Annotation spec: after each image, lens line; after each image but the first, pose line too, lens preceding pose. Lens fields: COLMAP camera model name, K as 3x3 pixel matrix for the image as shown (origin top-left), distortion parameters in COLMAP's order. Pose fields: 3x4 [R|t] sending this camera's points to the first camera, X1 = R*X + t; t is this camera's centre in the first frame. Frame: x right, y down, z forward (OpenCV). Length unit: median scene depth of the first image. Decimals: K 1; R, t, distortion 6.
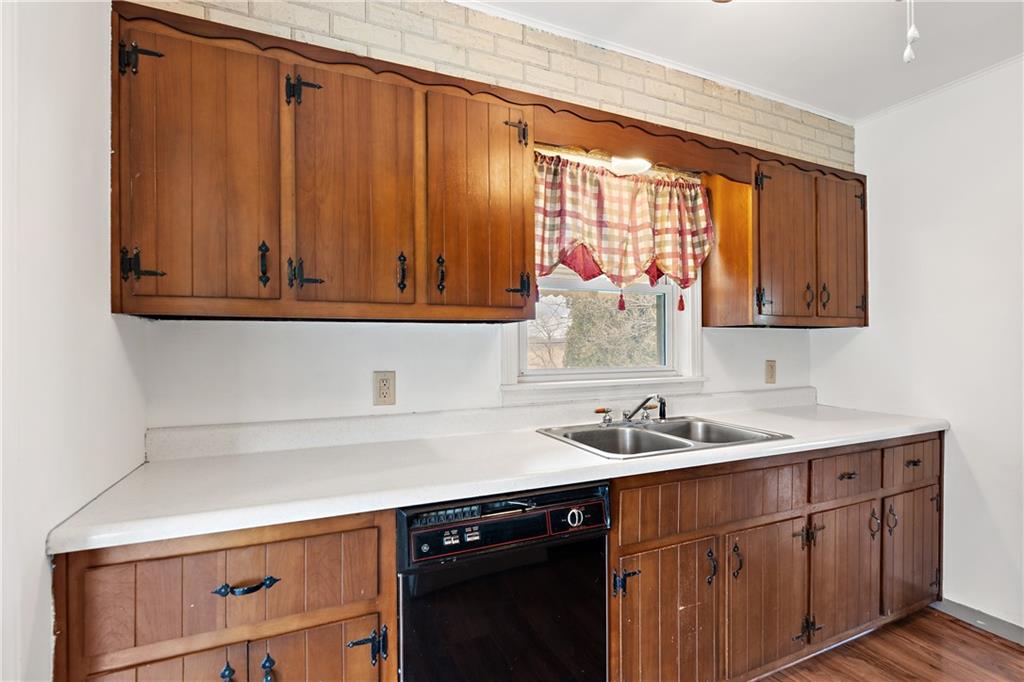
lens RADIAL K [[472.3, 0, 512.8], [0, 472.3, 347.6], [0, 0, 1]] dist [-0.005783, 0.001570]
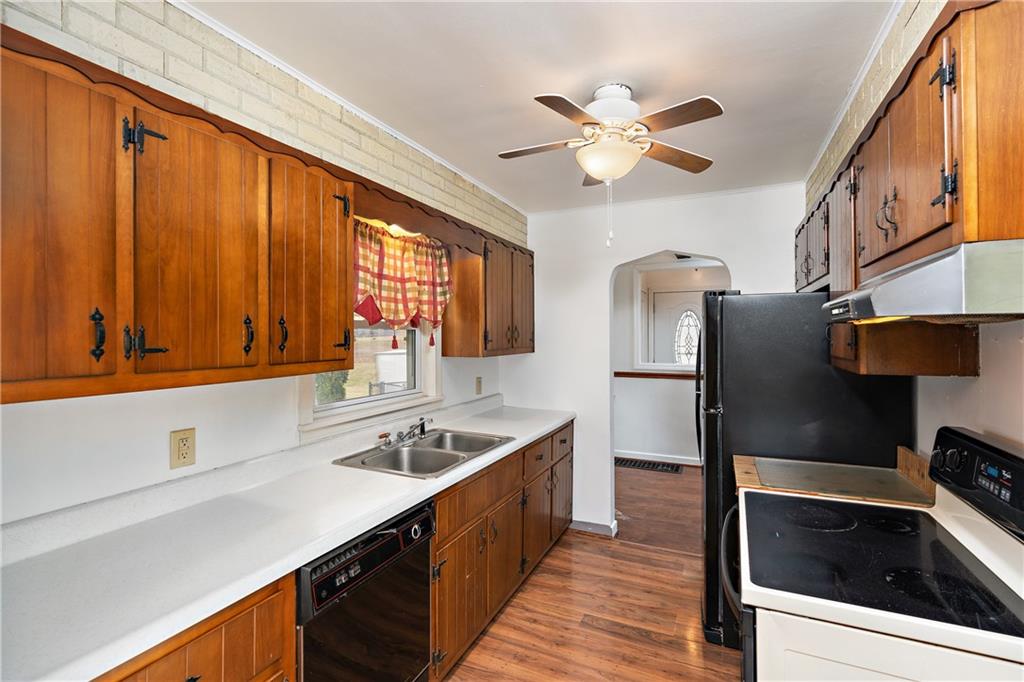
lens RADIAL K [[472.3, 0, 503.5], [0, 472.3, 335.0], [0, 0, 1]] dist [-0.005783, 0.001570]
pose [[0.755127, -0.001089, 0.655578, -0.438311], [-0.000833, 0.999996, 0.002621, -0.148515], [-0.655578, -0.002526, 0.755123, -0.104835]]
